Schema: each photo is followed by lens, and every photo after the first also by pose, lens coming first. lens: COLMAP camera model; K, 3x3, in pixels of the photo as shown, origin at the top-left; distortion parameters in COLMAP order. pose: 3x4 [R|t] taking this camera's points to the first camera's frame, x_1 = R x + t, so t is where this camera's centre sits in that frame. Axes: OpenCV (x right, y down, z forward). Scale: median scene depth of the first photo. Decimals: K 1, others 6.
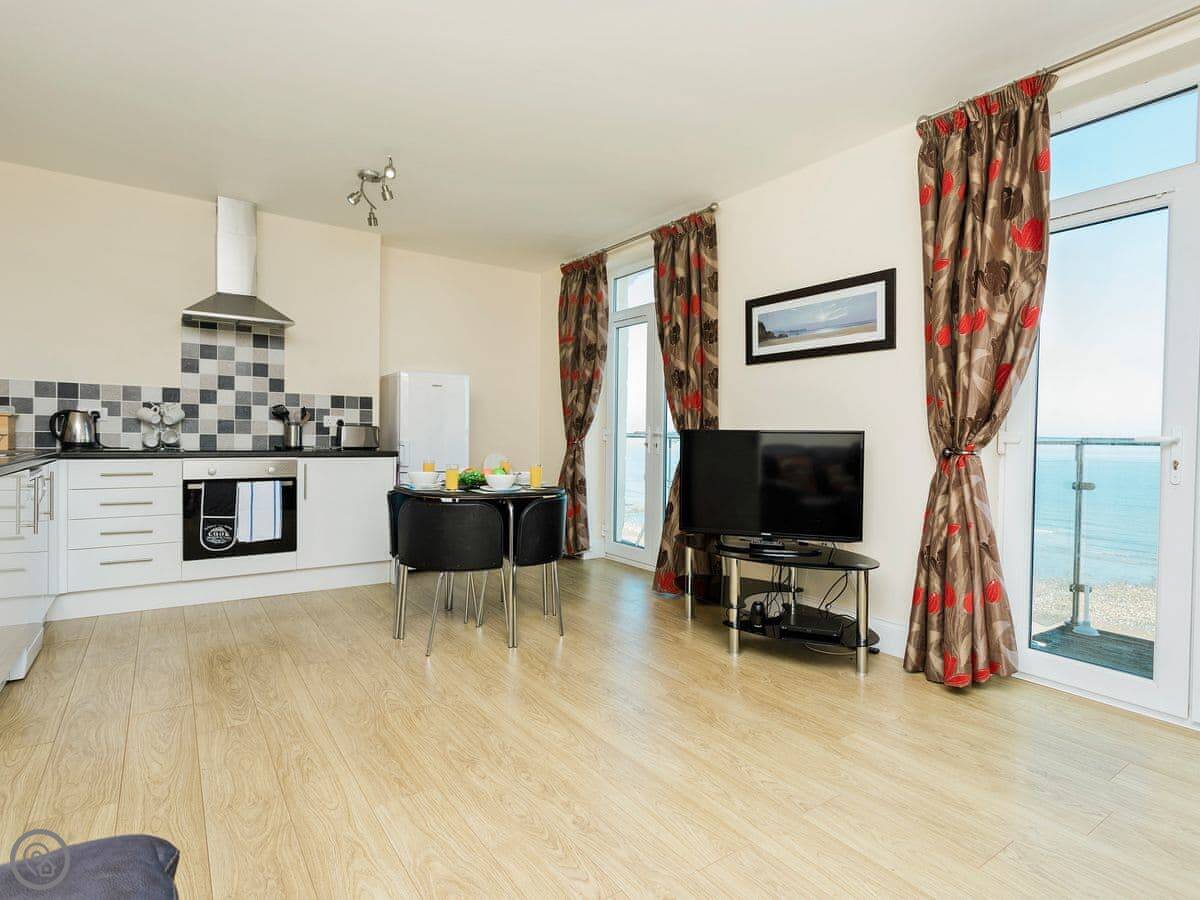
lens RADIAL K [[646.4, 0, 625.8], [0, 646.4, 446.4], [0, 0, 1]] dist [0.001730, 0.001178]
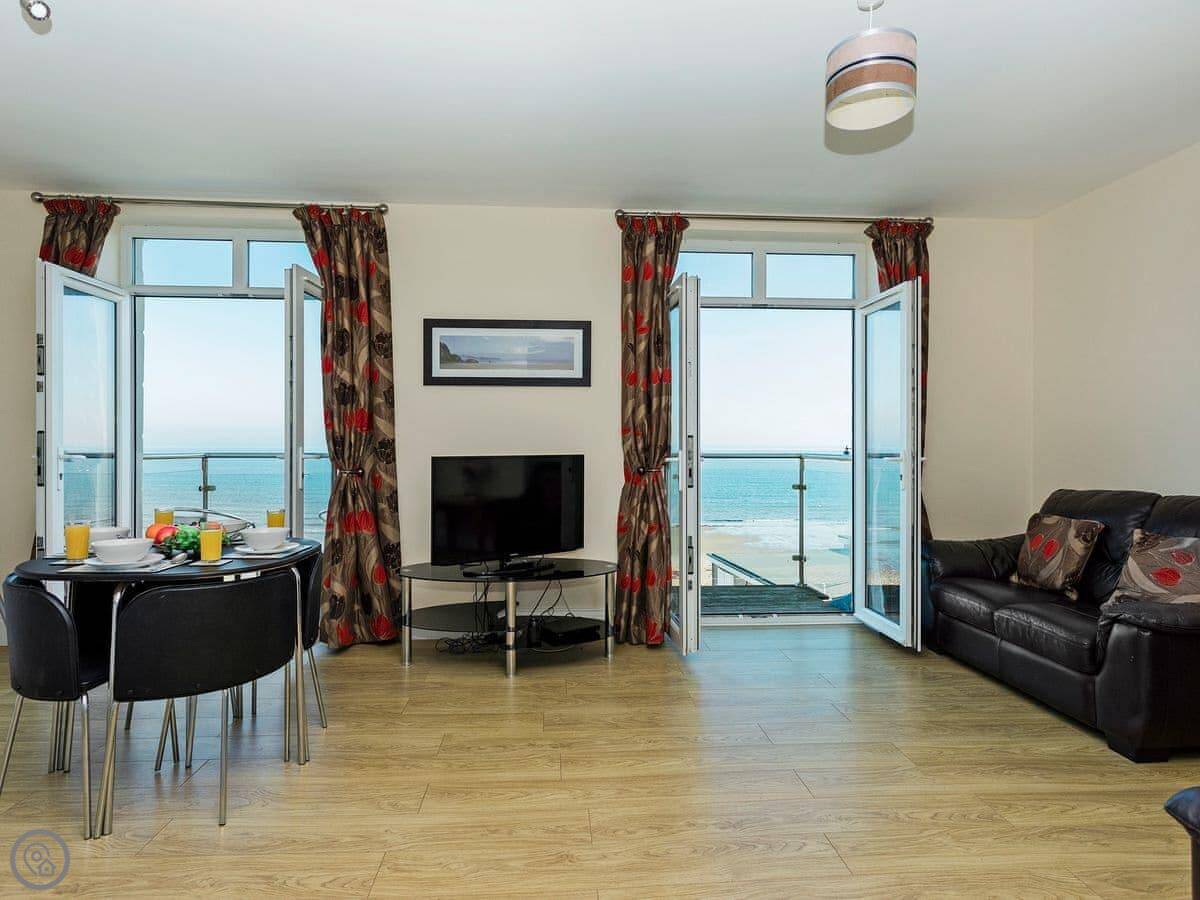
lens RADIAL K [[646.4, 0, 625.8], [0, 646.4, 446.4], [0, 0, 1]] dist [0.001730, 0.001178]
pose [[0.526091, -0.015830, 0.850281, -0.603377], [0.018804, 0.999799, 0.006979, -0.045455], [-0.850220, 0.012317, 0.526283, 0.302344]]
